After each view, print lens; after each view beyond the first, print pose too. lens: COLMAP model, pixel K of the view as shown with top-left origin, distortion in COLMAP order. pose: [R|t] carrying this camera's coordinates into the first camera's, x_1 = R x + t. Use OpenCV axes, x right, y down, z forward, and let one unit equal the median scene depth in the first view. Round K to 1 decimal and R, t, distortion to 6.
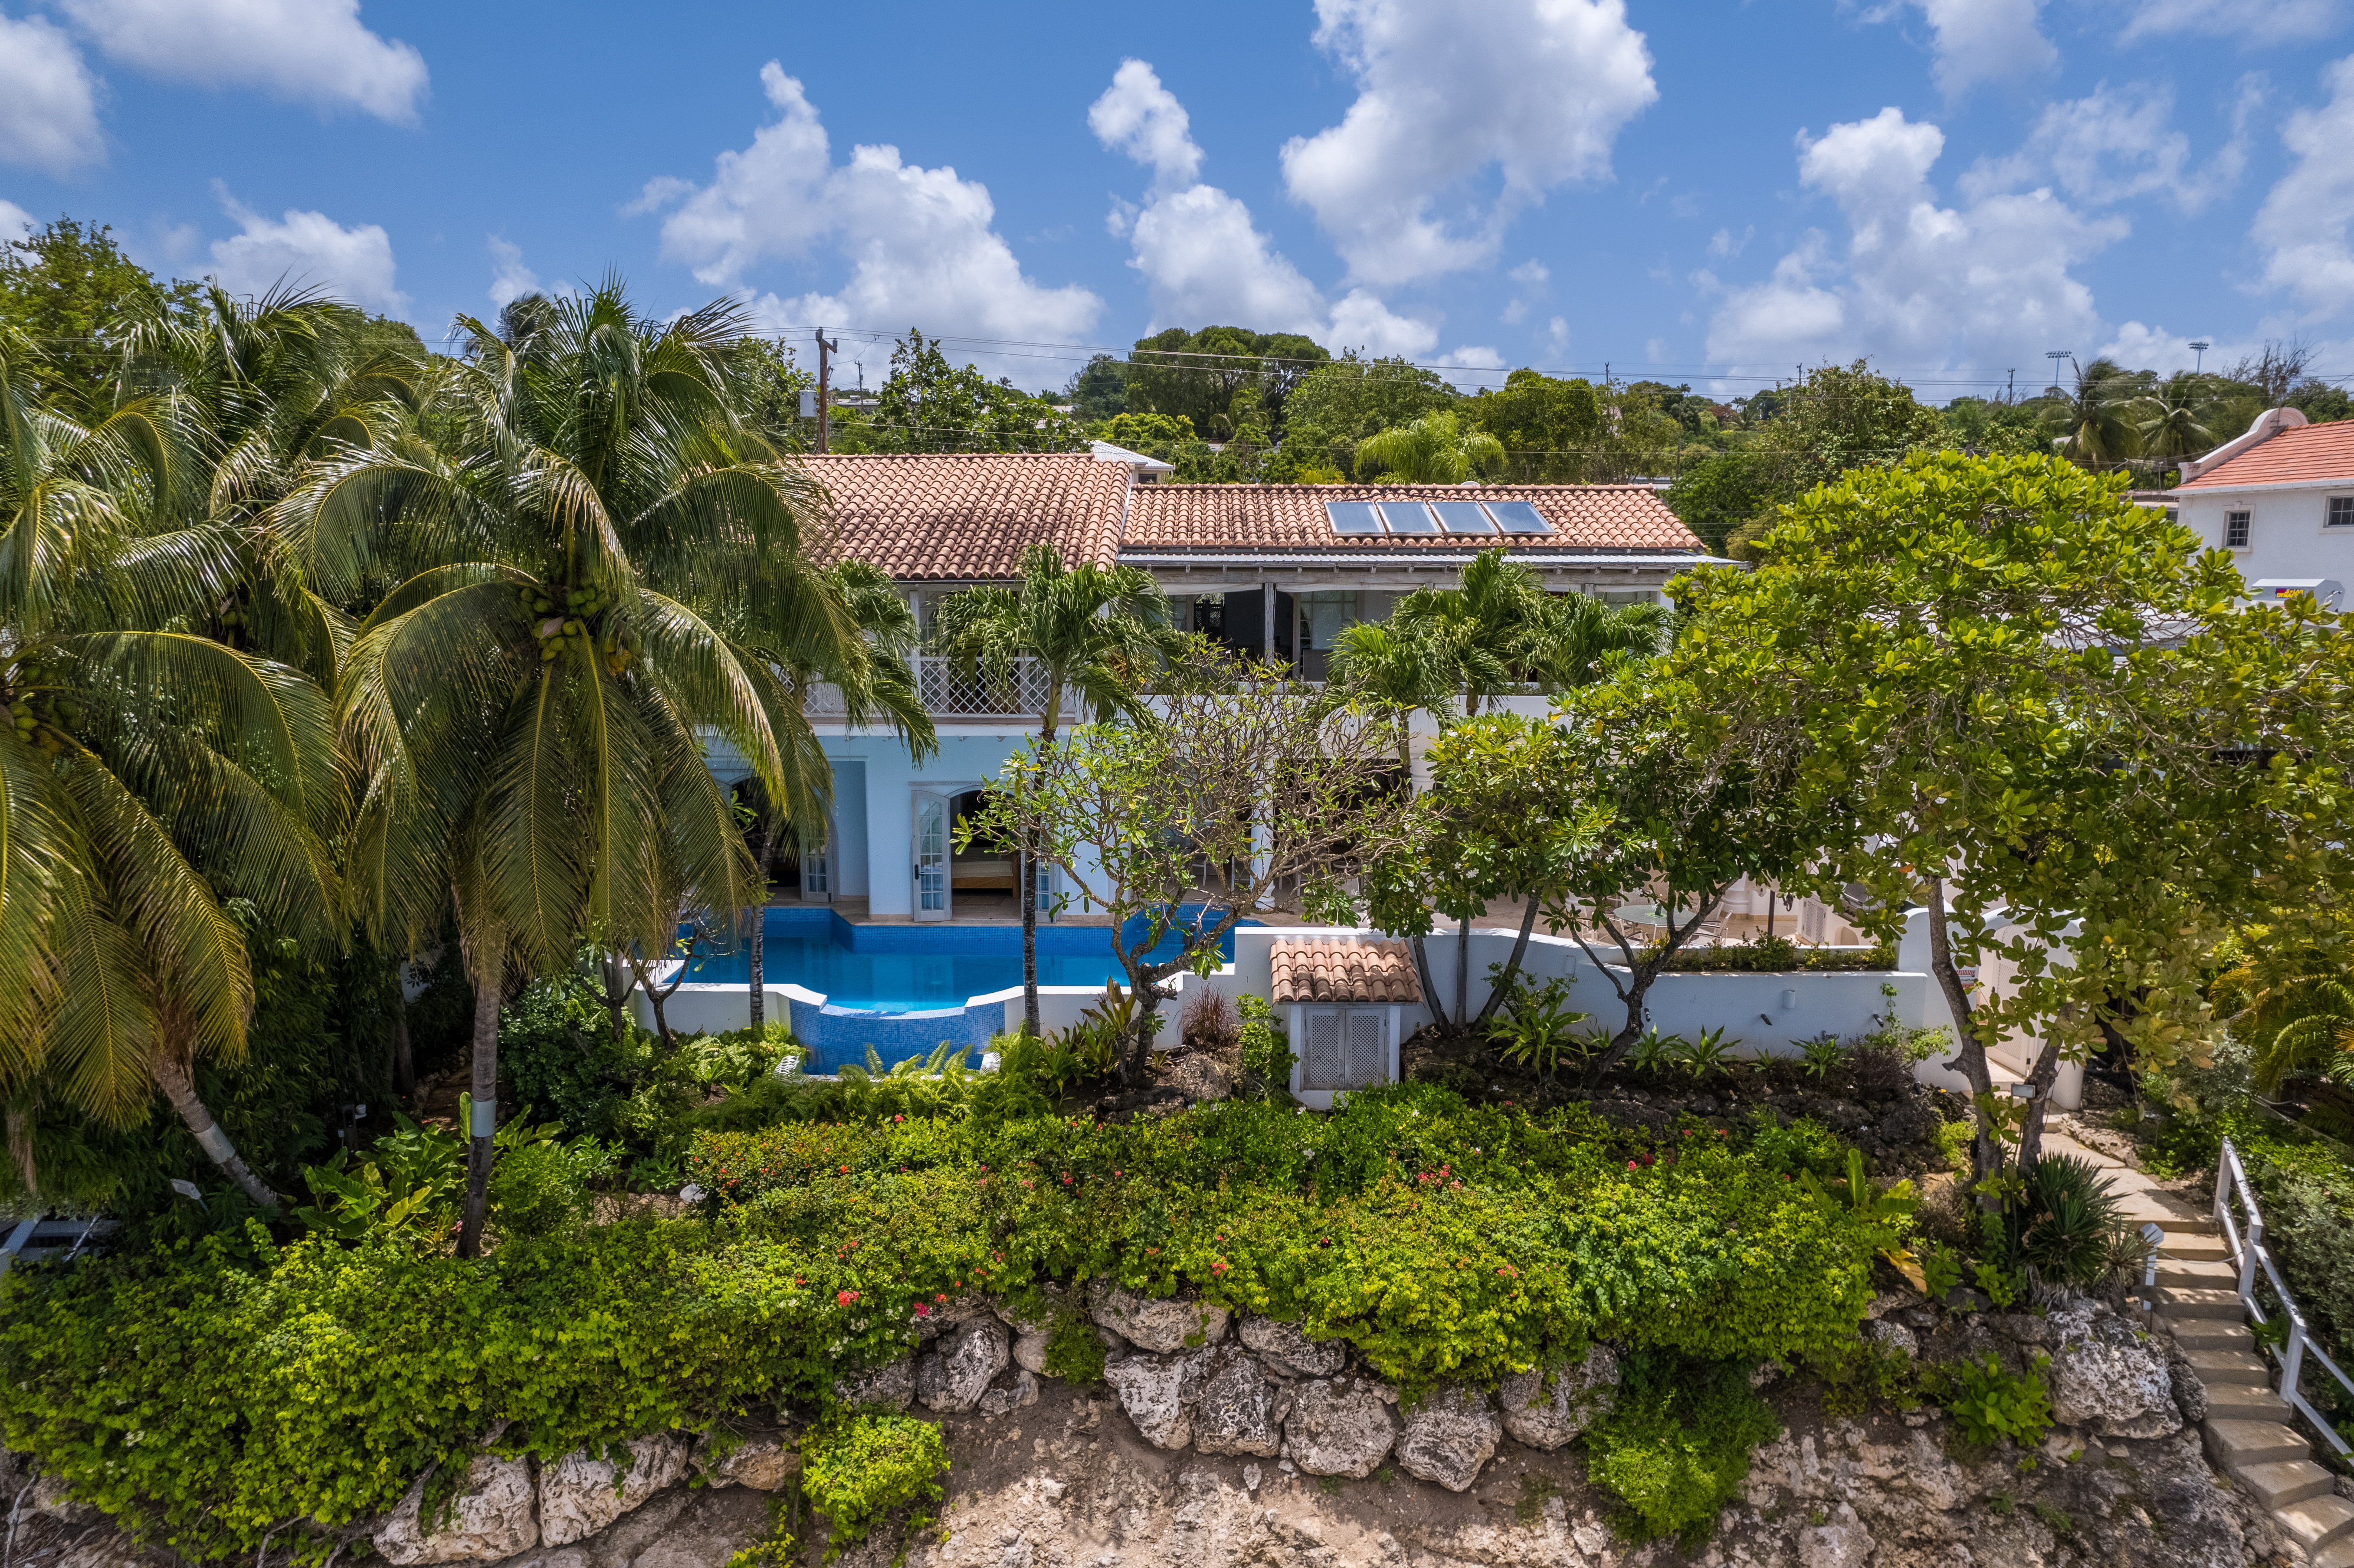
lens RADIAL K [[1554.7, 0, 1177.0], [0, 1554.7, 784.0], [0, 0, 1]] dist [-0.080304, 0.069221]
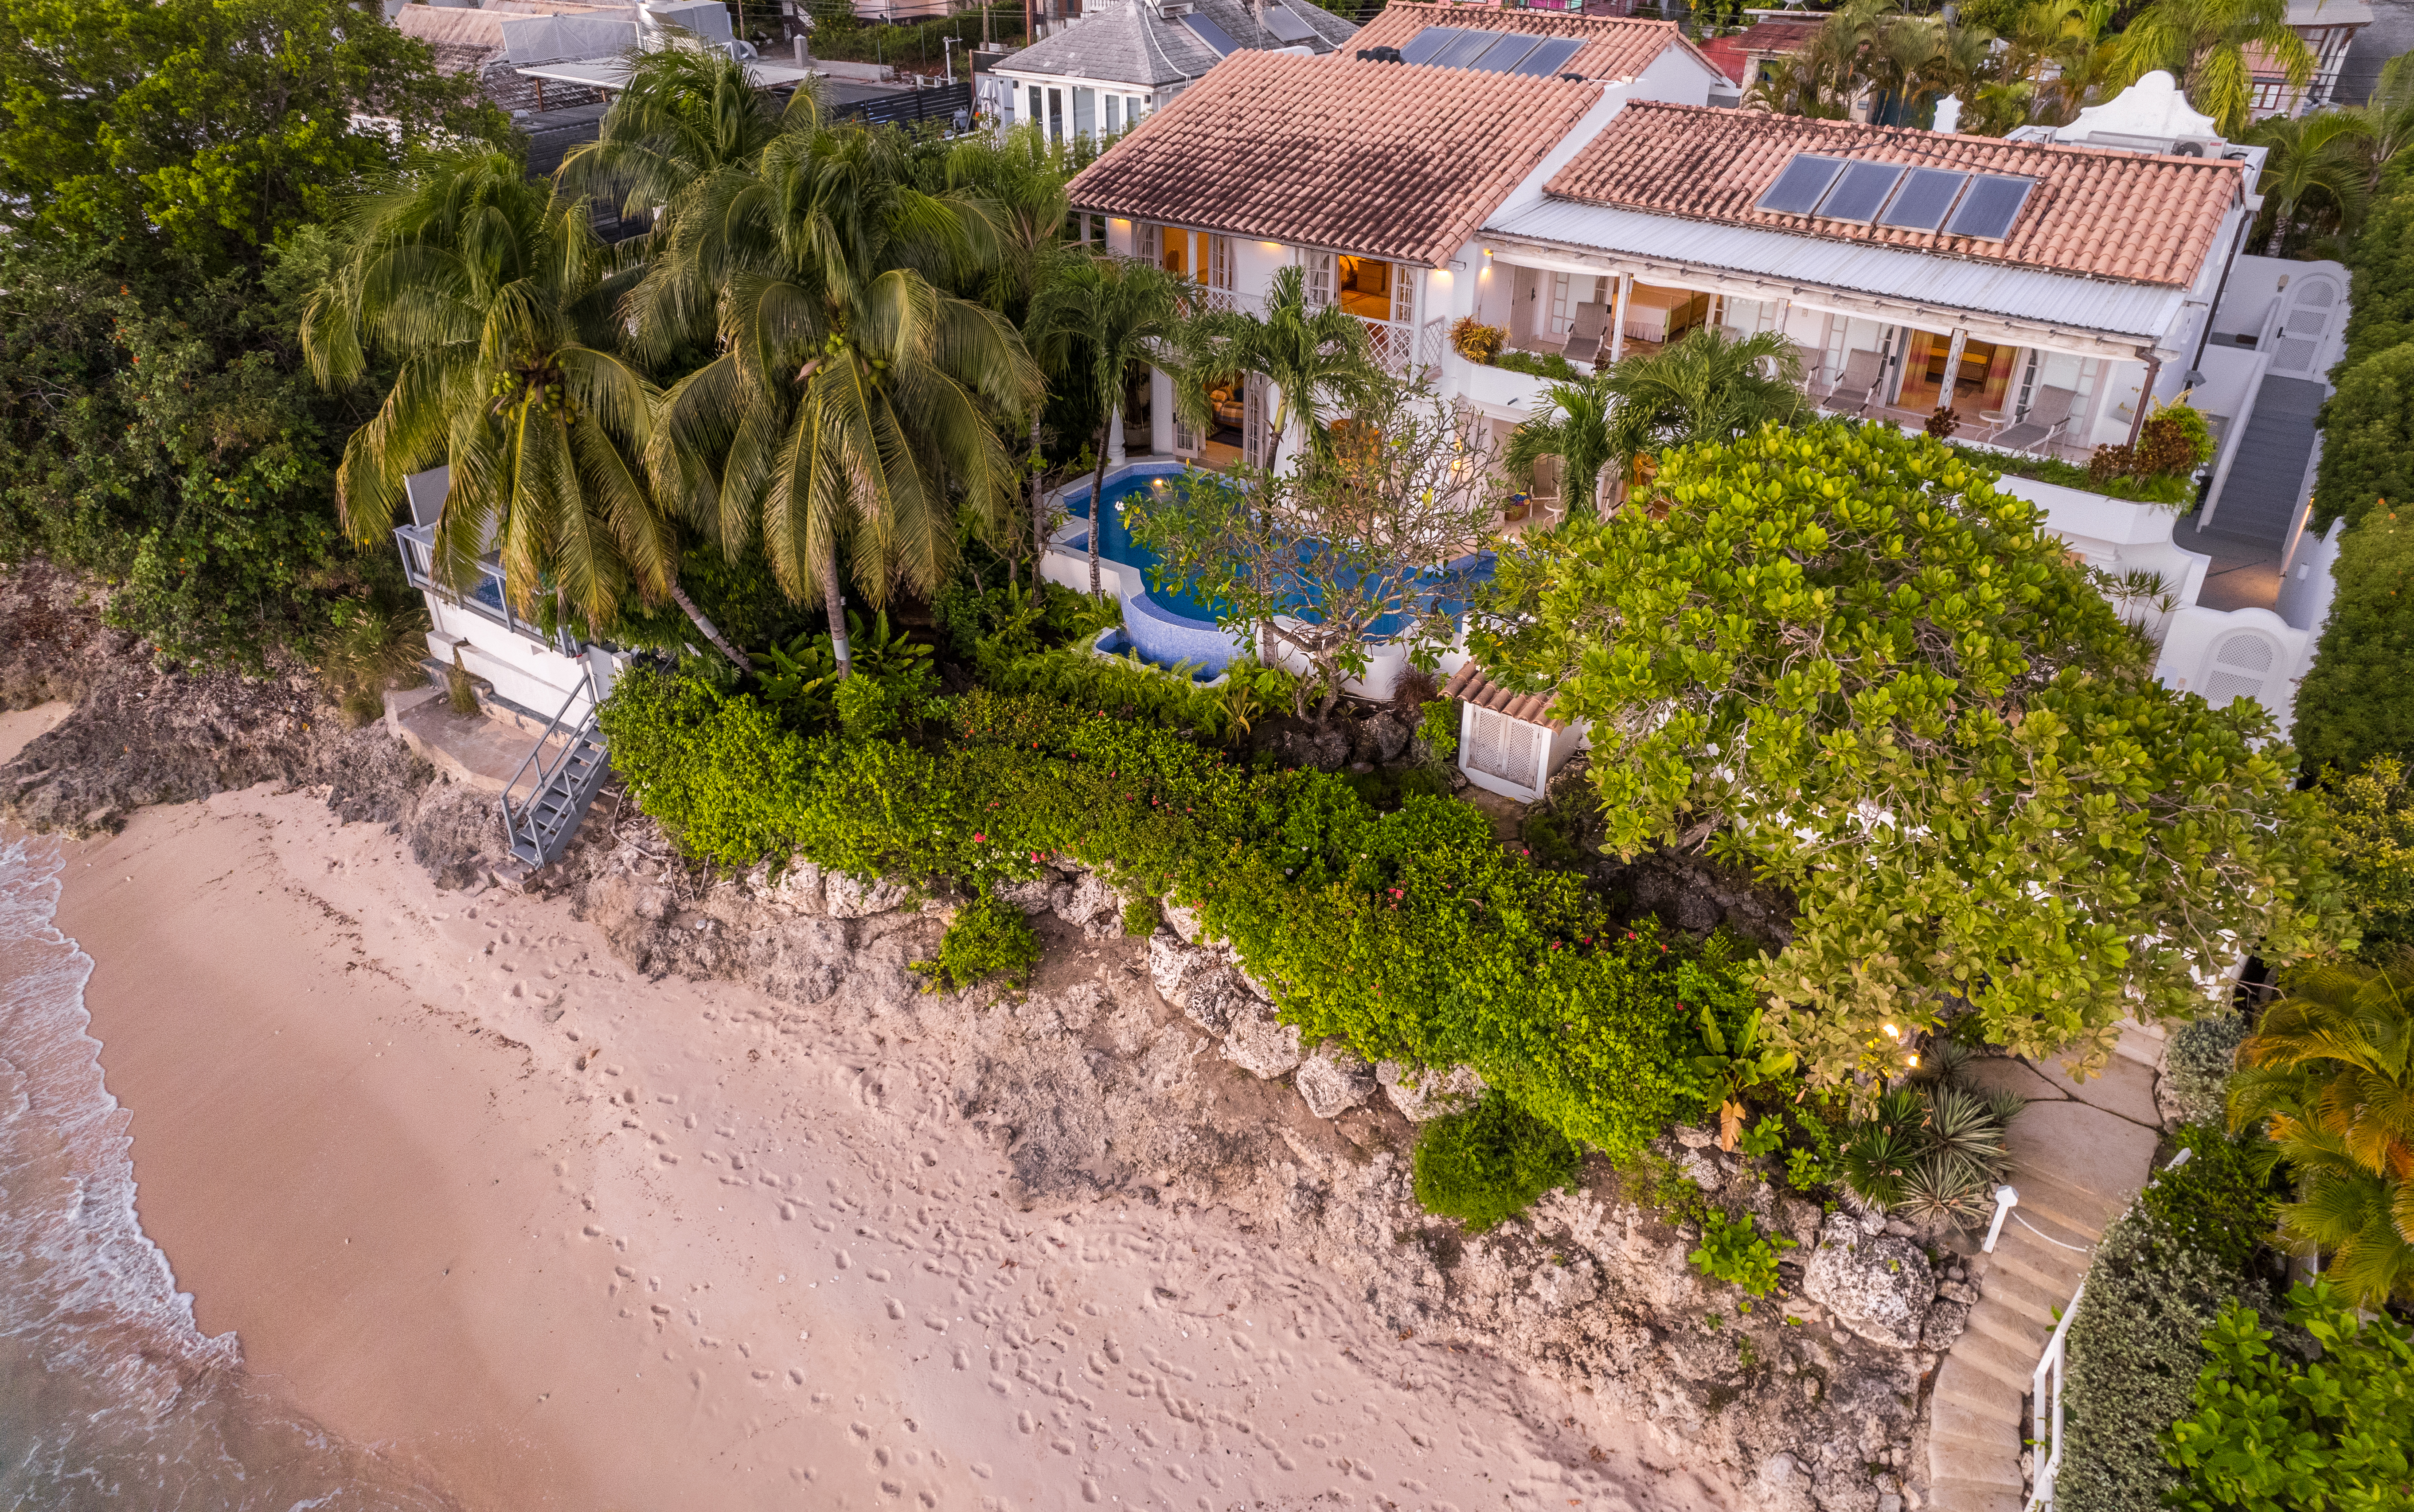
lens RADIAL K [[1577.2, 0, 1146.2], [0, 1577.2, 731.7], [0, 0, 1]] dist [-0.036488, -0.035713]
pose [[0.802702, 0.293544, -0.519136, 0.663305], [-0.077199, 0.914297, 0.397619, -0.372020], [0.591363, -0.279092, 0.756569, -0.032430]]
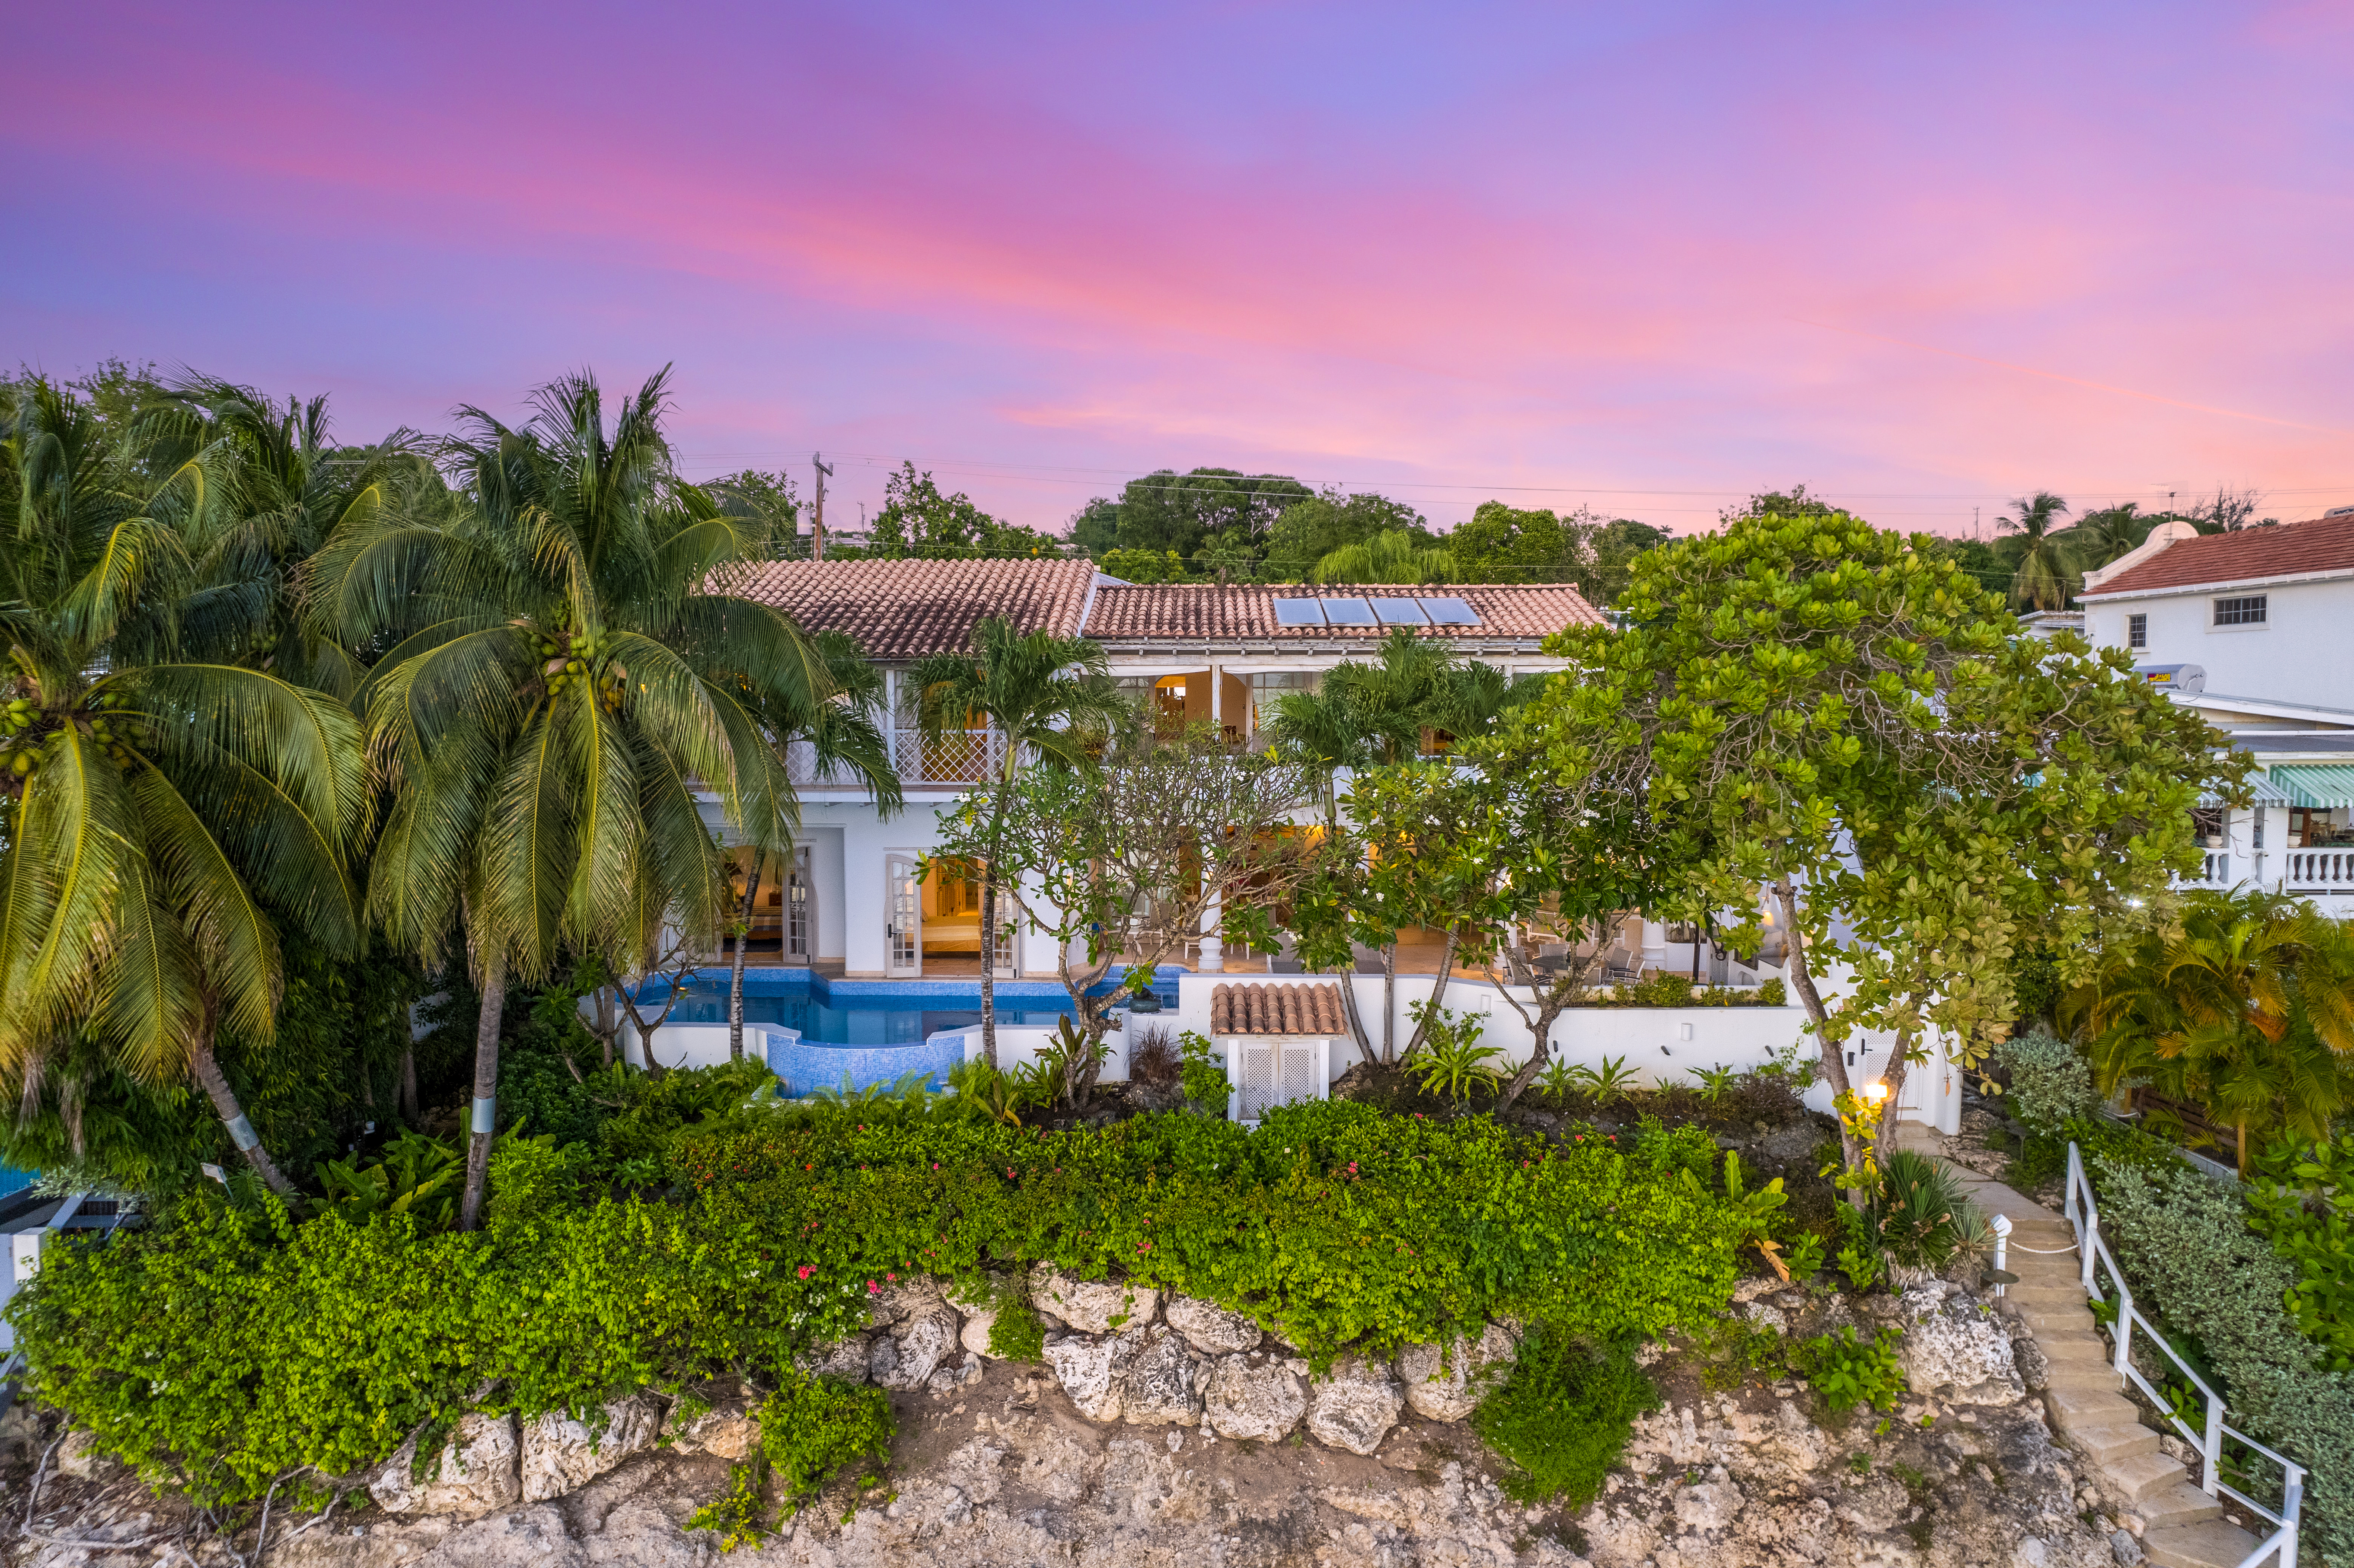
lens RADIAL K [[1554.7, 0, 1177.0], [0, 1554.7, 784.0], [0, 0, 1]] dist [-0.080304, 0.069221]
pose [[1.000000, 0.000552, -0.000102, 0.050338], [-0.000559, 0.995785, -0.091715, 0.084981], [0.000051, 0.091715, 0.995785, -0.129584]]
